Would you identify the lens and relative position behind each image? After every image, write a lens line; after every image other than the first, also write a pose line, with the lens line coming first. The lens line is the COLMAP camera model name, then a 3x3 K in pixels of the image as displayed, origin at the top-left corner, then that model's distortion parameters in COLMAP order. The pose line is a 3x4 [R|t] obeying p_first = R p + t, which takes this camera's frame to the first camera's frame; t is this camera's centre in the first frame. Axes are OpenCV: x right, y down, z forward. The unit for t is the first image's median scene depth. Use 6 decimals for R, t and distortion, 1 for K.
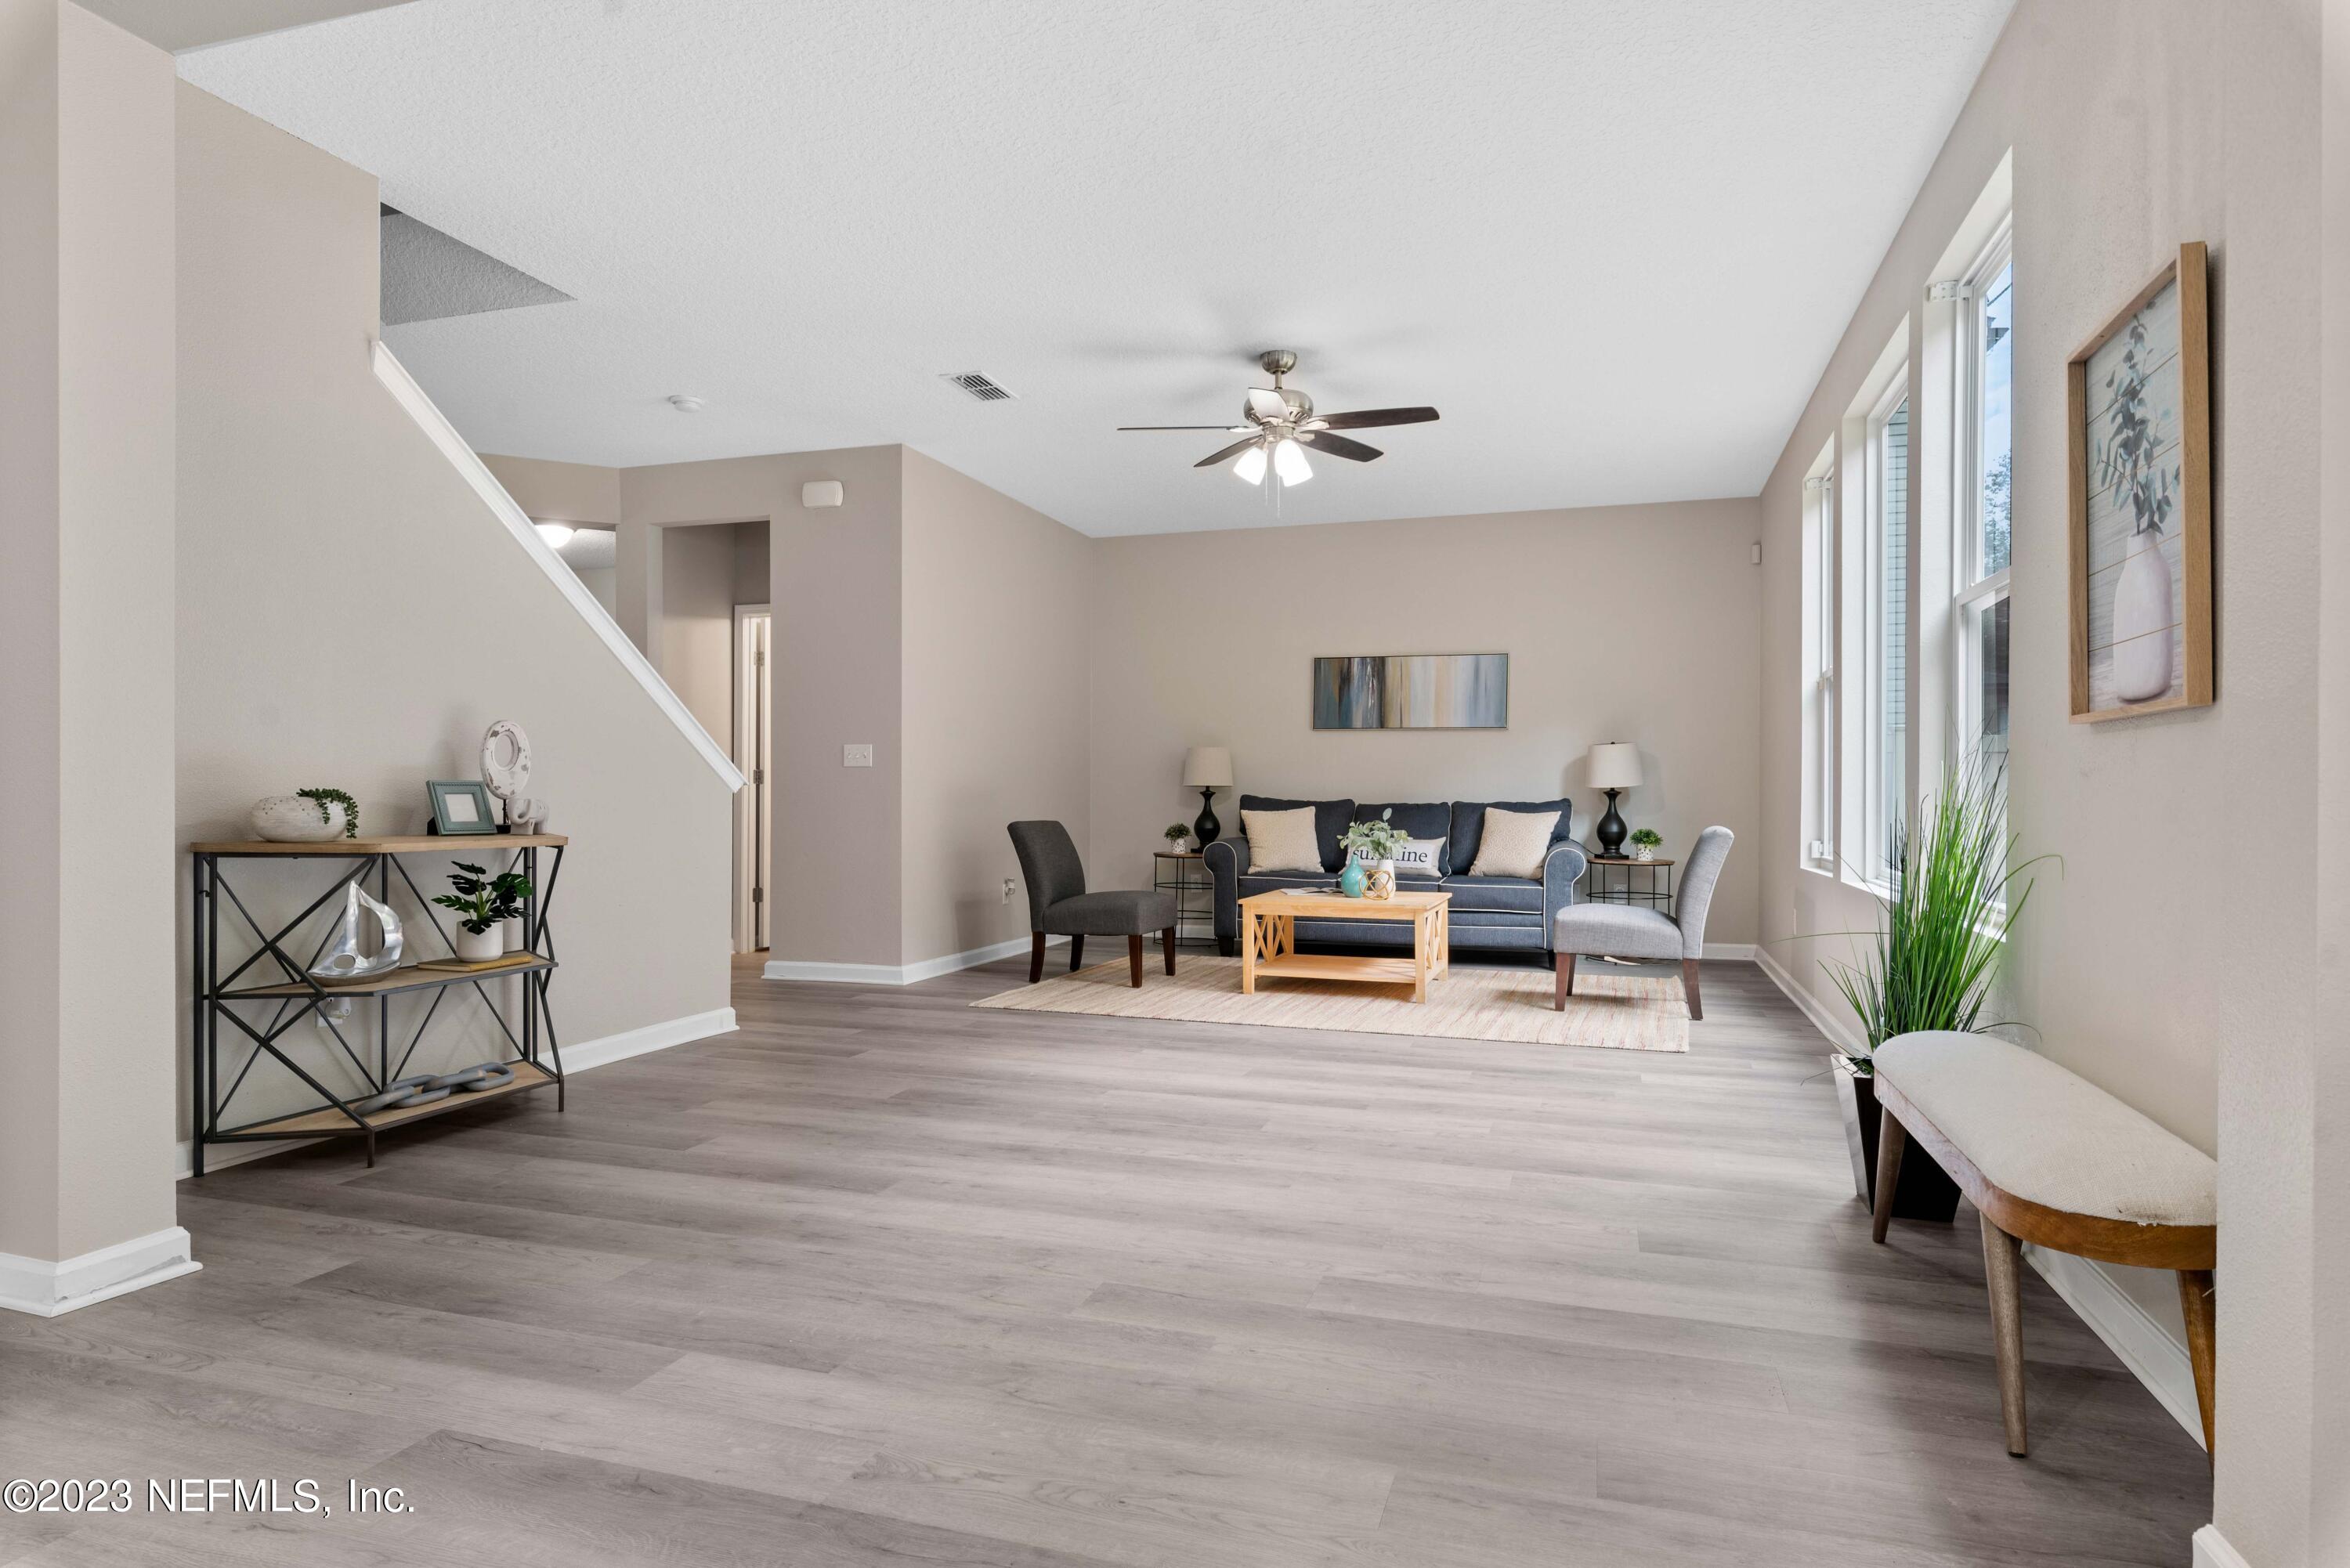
lens RADIAL K [[1348.2, 0, 1174.3], [0, 1348.2, 801.0], [0, 0, 1]] dist [-0.000641, 0.000611]
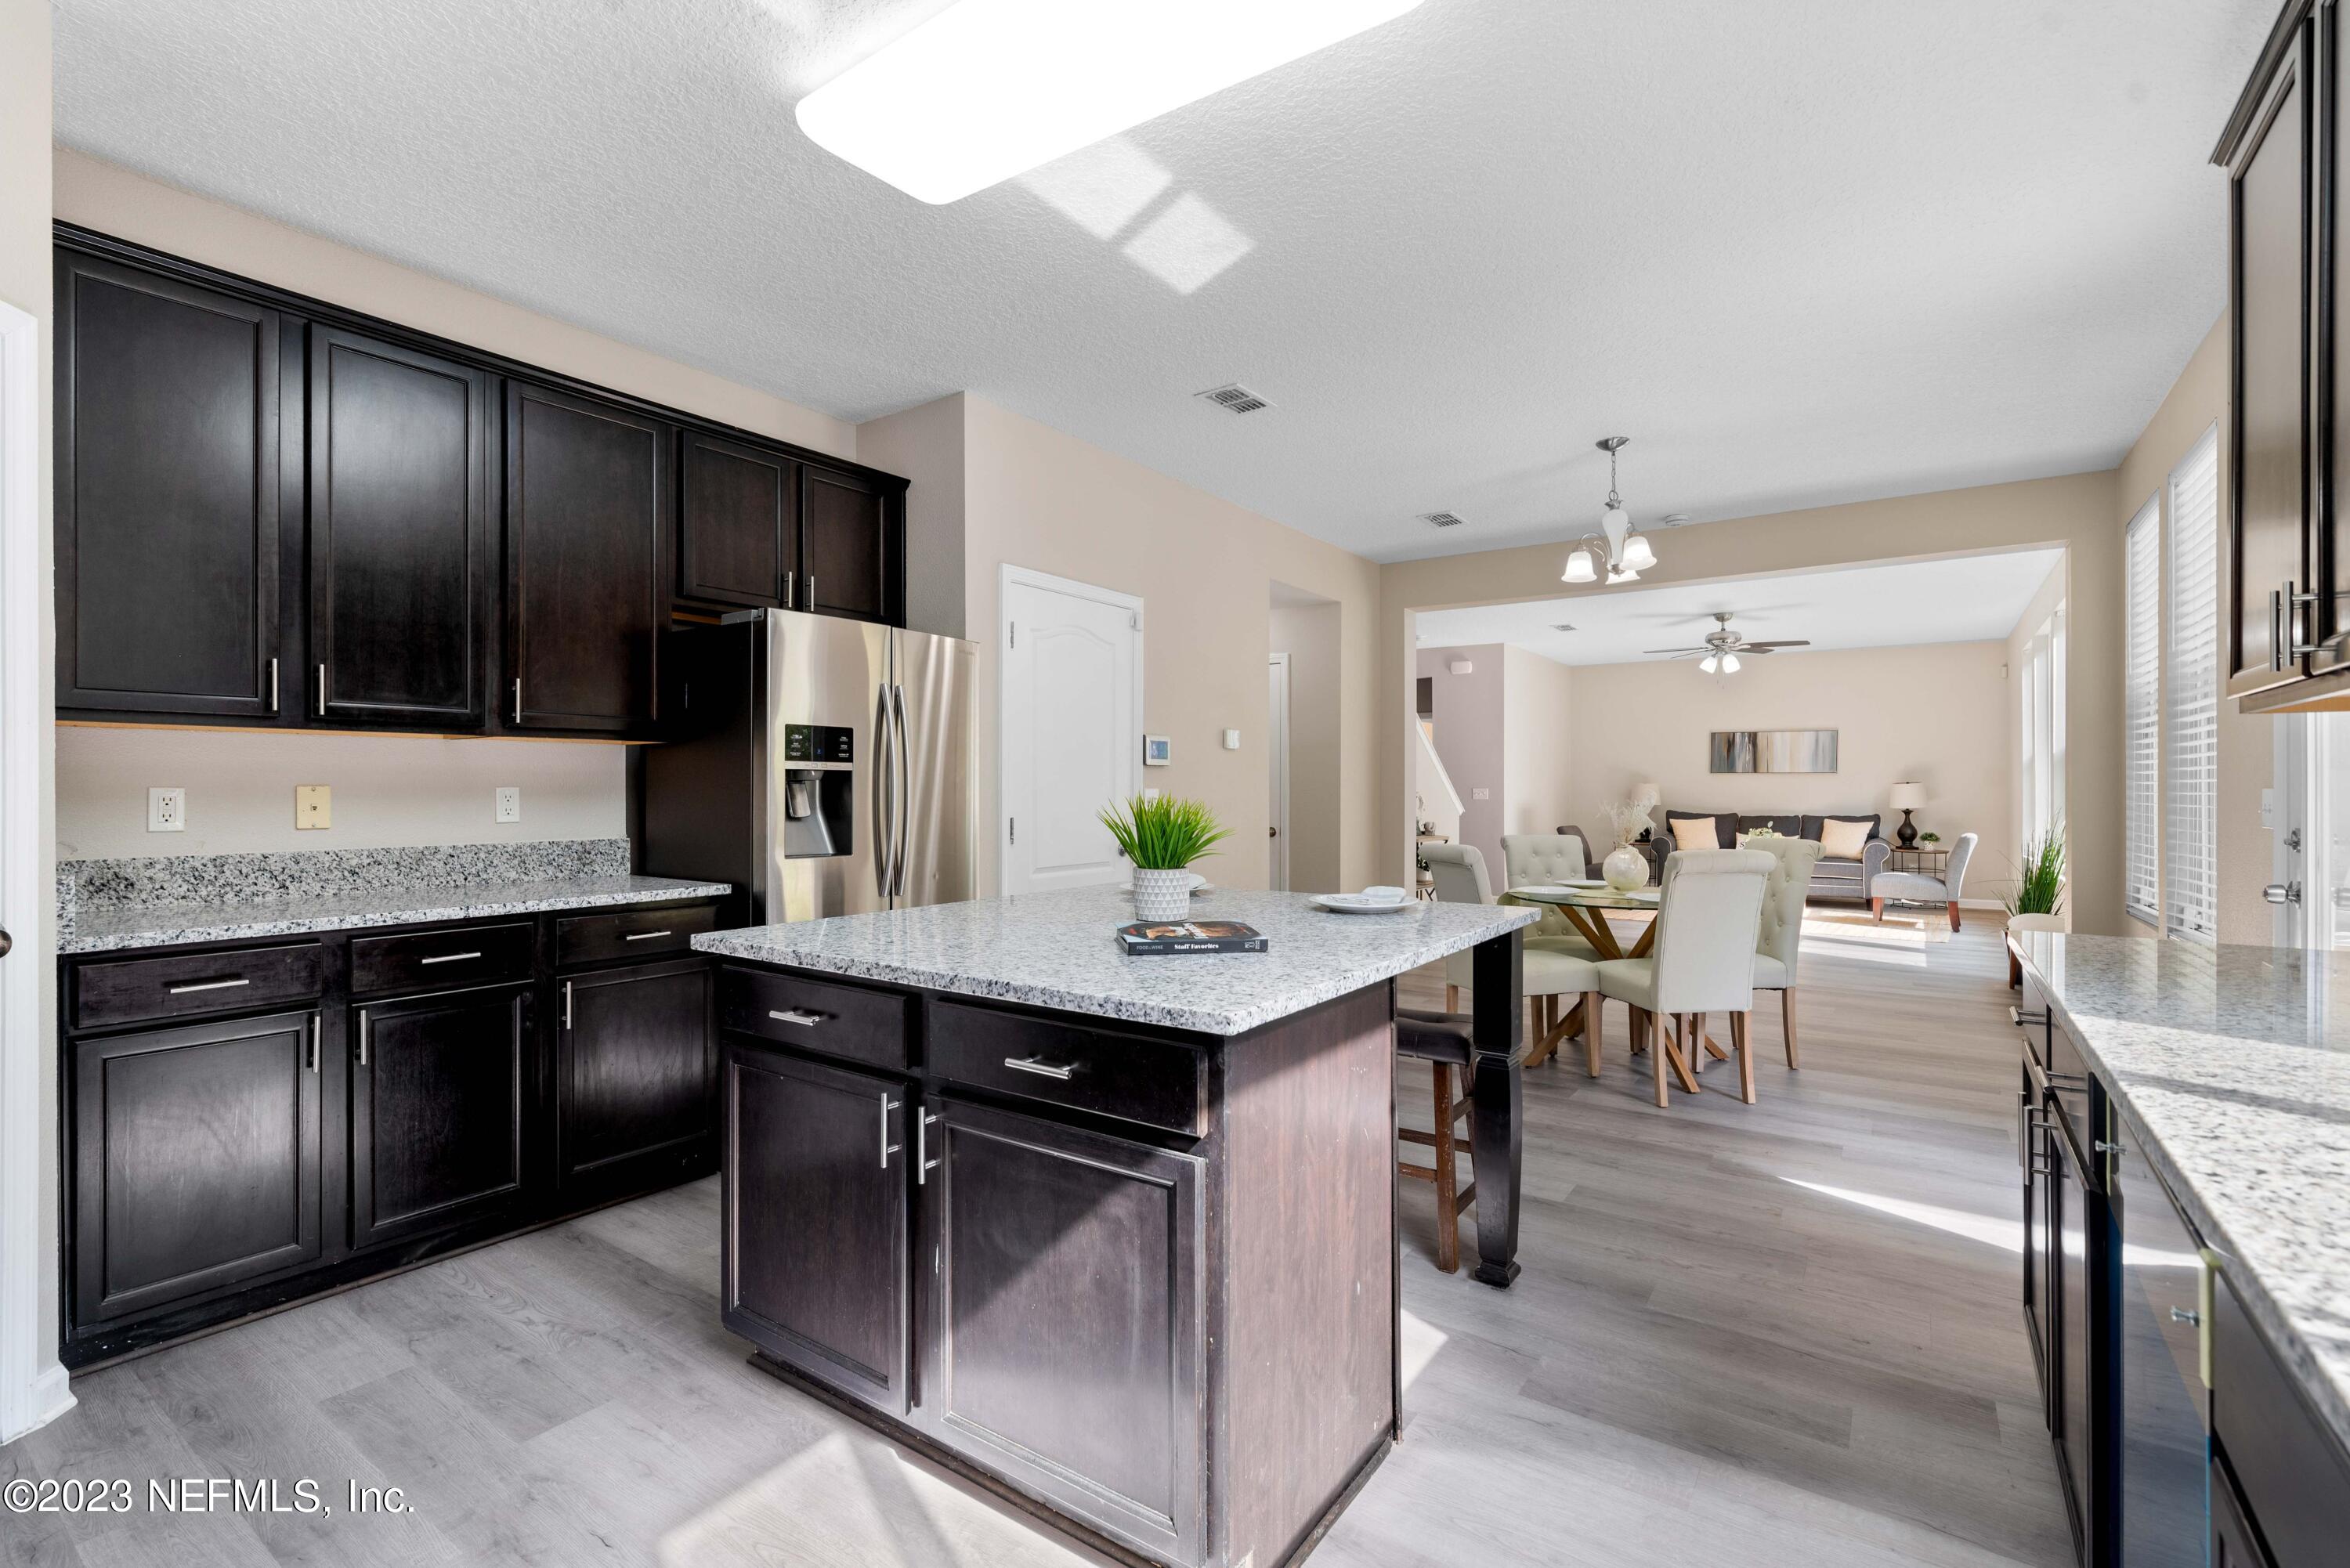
lens RADIAL K [[1066.0, 0, 1175.8], [0, 1066.0, 784.4], [0, 0, 1]] dist [0.000562, -0.000633]
pose [[0.954963, -0.002558, -0.296714, -0.166101], [-0.002530, 0.999856, -0.016763, -0.014730], [0.296714, 0.016759, 0.954819, -0.586308]]
